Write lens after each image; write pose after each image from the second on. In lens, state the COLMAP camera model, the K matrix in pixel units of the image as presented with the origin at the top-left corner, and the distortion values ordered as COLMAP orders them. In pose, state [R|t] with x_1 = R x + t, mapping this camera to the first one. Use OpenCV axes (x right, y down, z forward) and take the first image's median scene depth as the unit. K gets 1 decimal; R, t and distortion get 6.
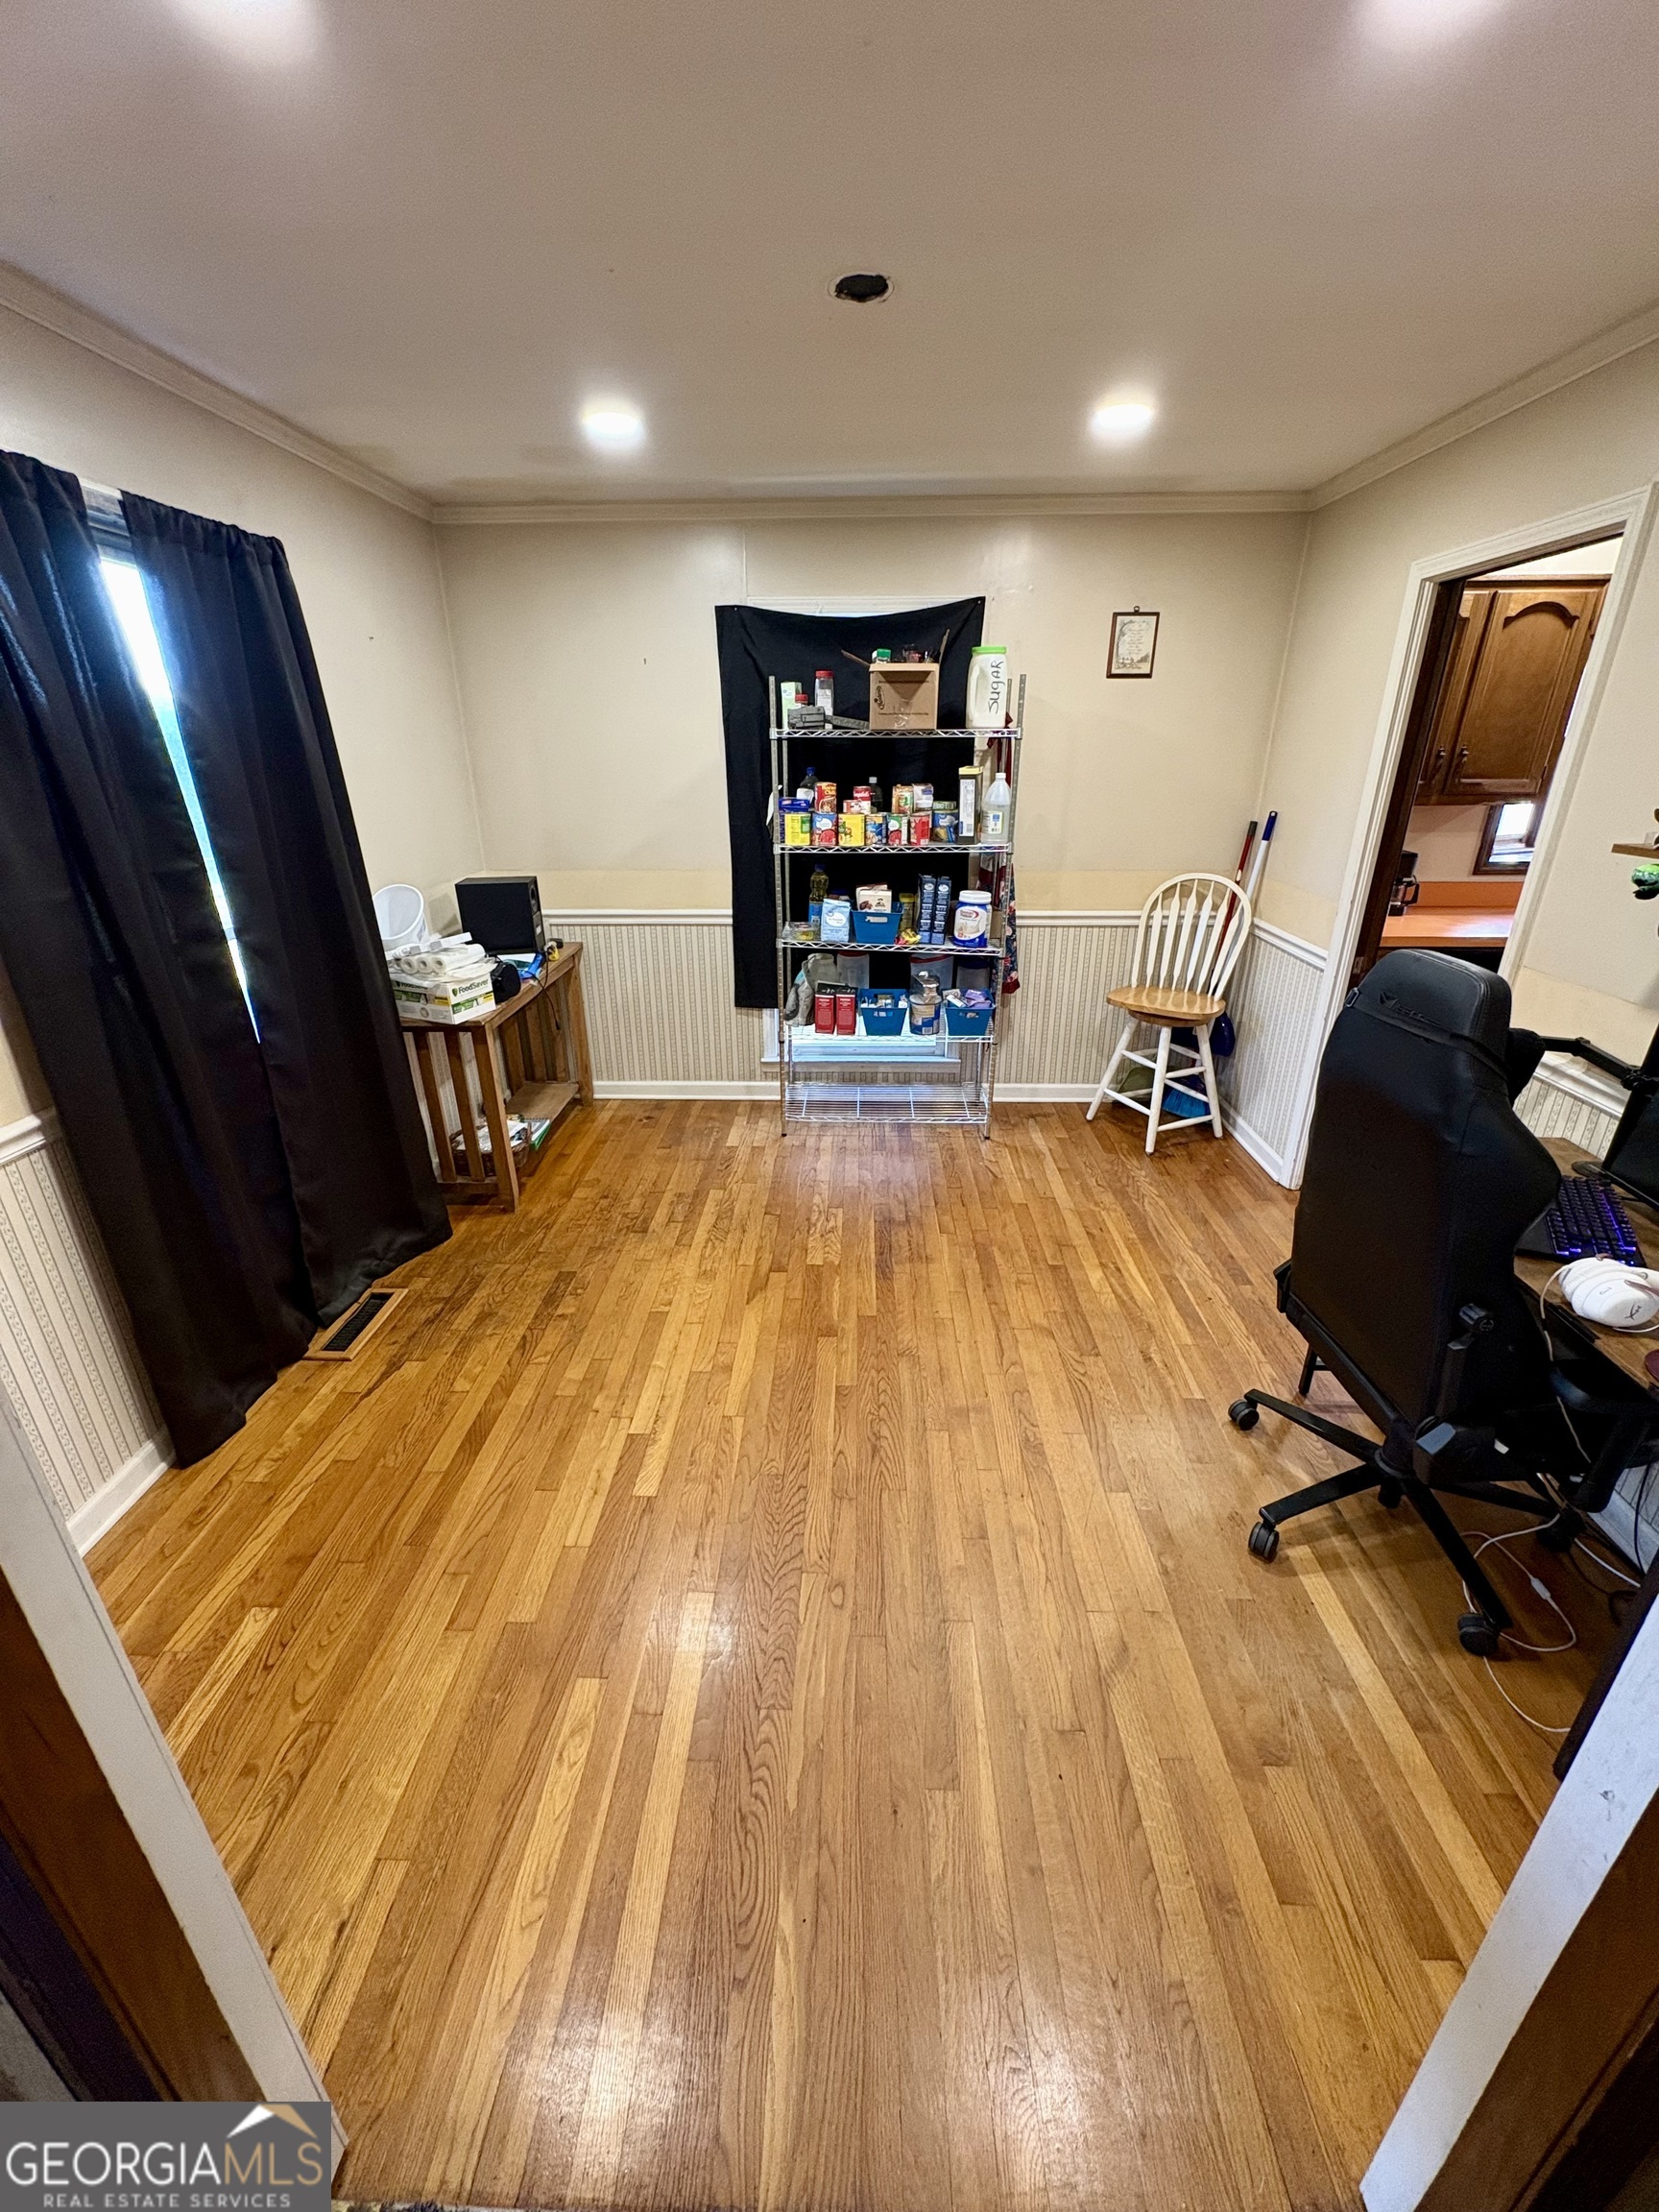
lens RADIAL K [[879.2, 0, 831.1], [0, 879.2, 1106.8], [0, 0, 1]] dist [0.000971, 0.000569]
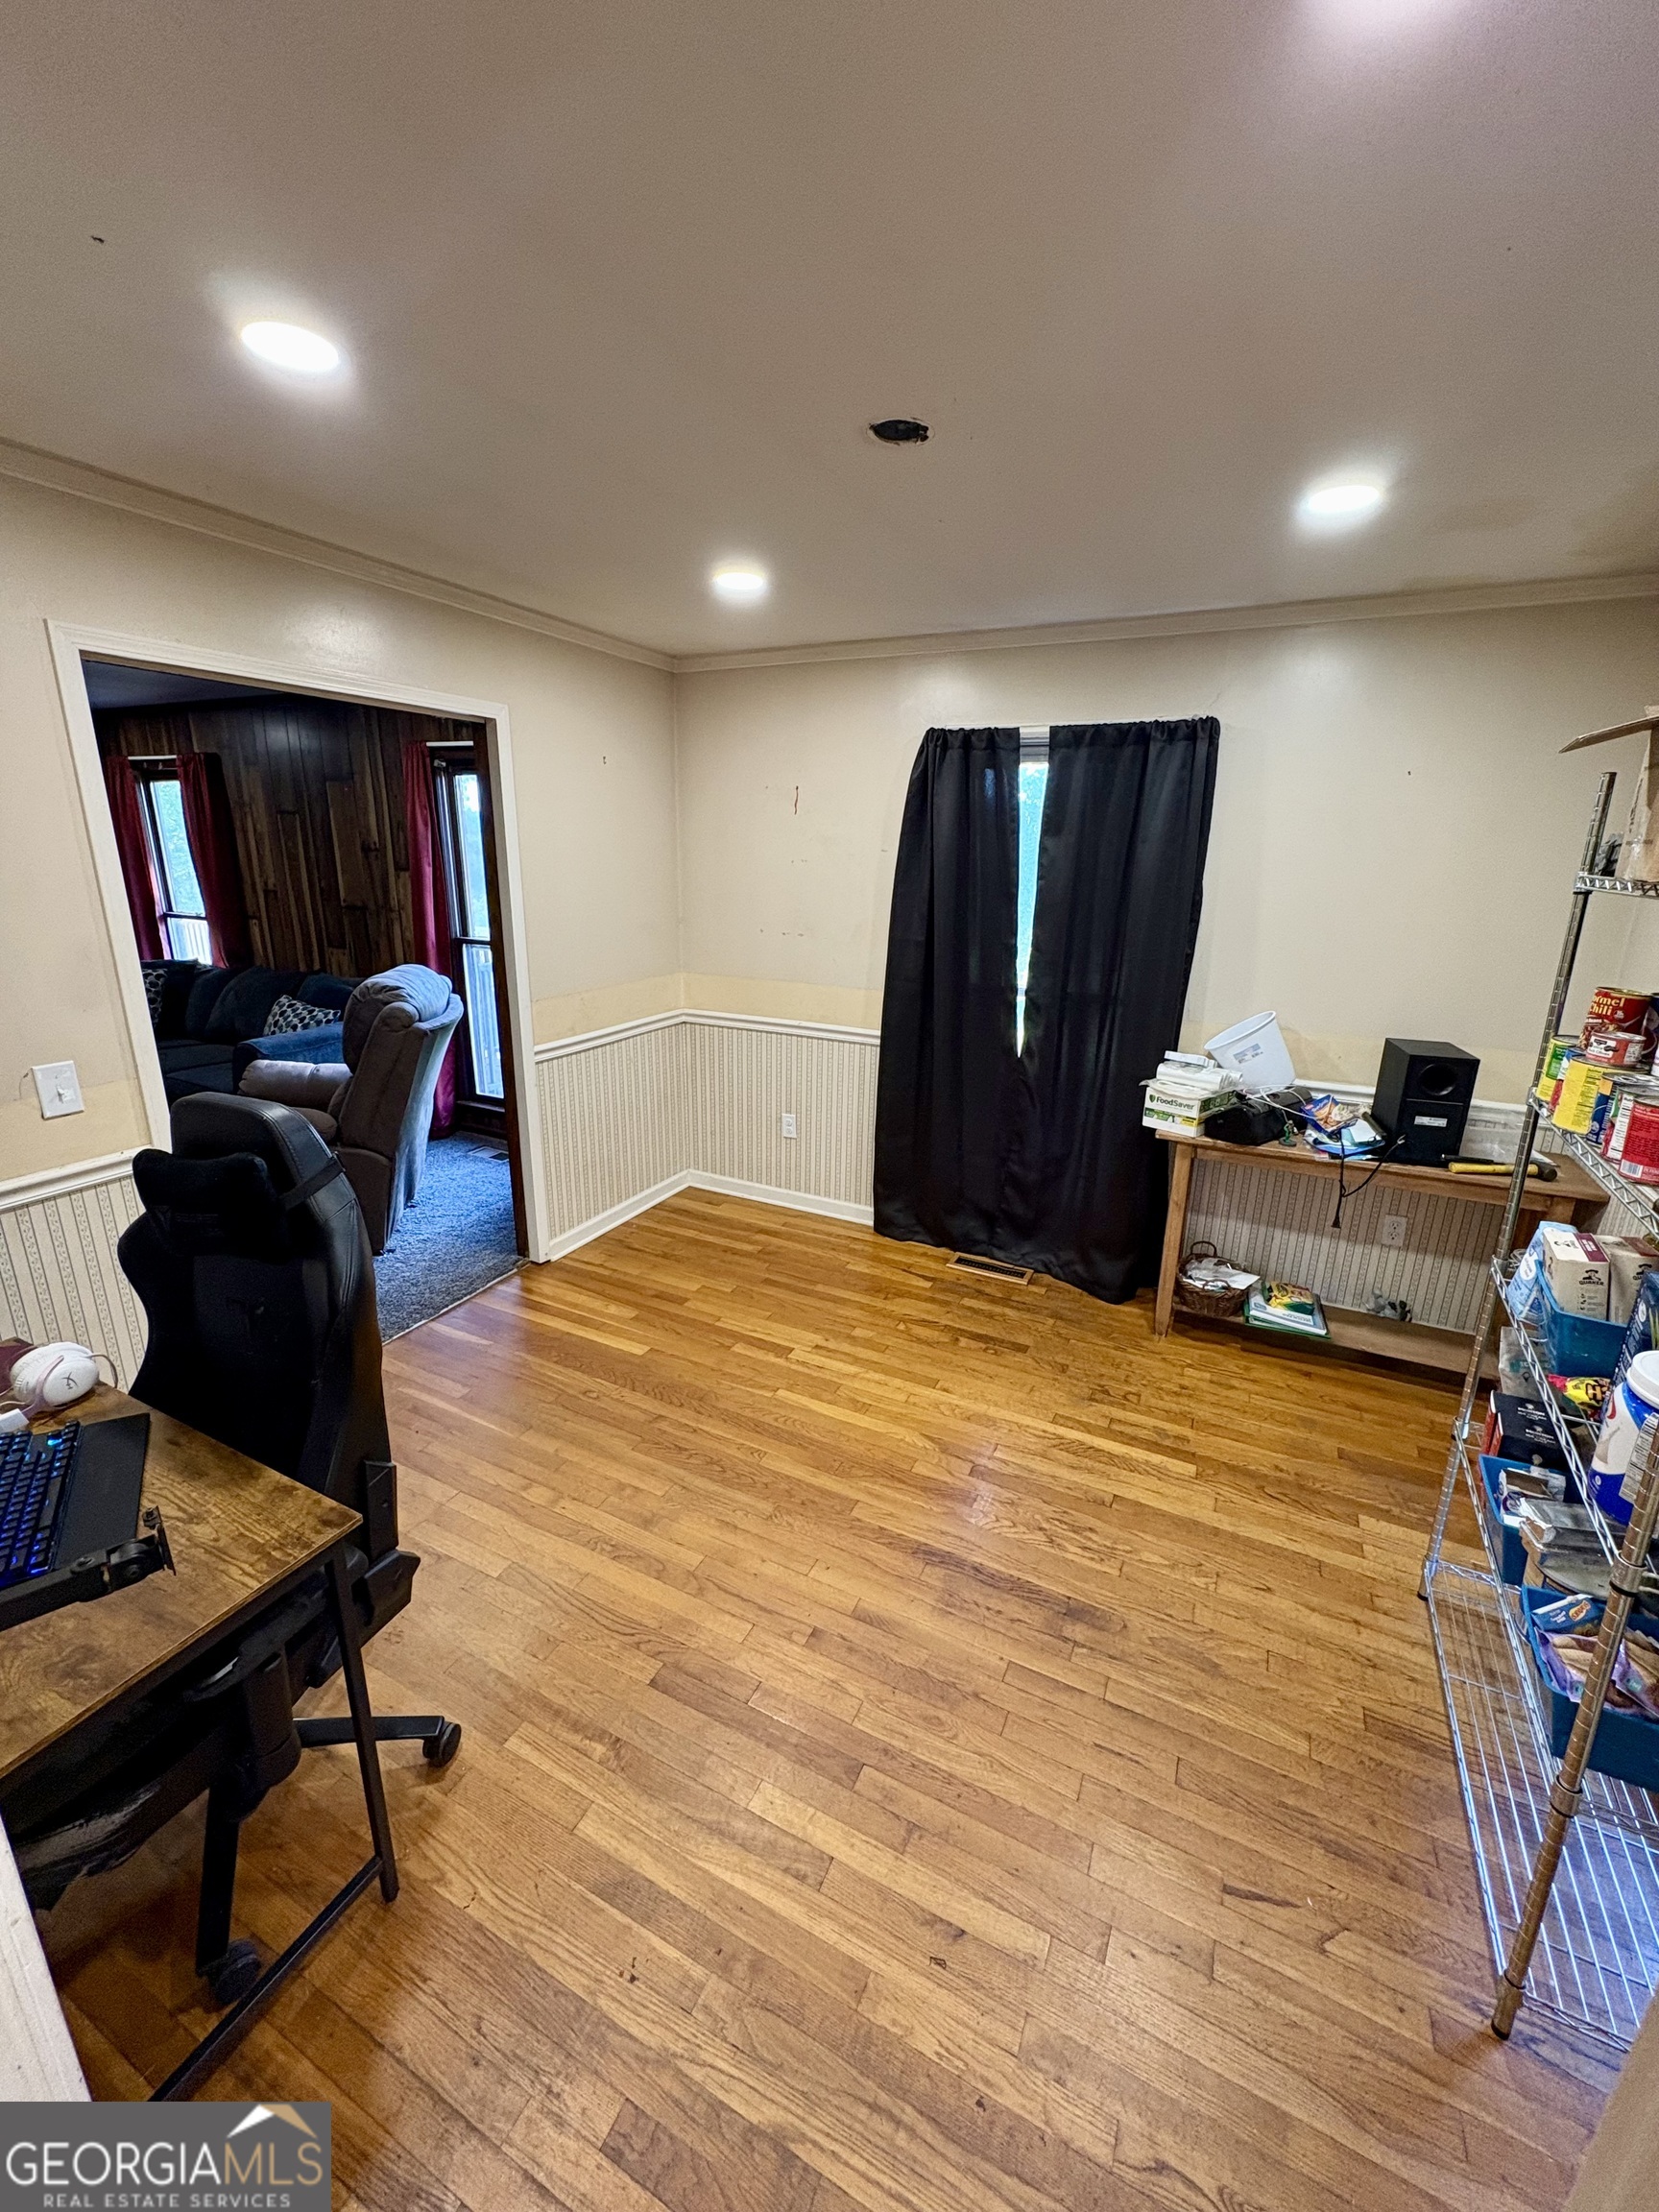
lens RADIAL K [[879.2, 0, 826.1], [0, 879.2, 1106.6], [0, 0, 1]] dist [0.000971, 0.000569]
pose [[-0.425587, 0.246050, -0.870824, 0.710206], [-0.358021, 0.838022, 0.411753, -0.442325], [0.831082, 0.487010, -0.268560, 1.018292]]
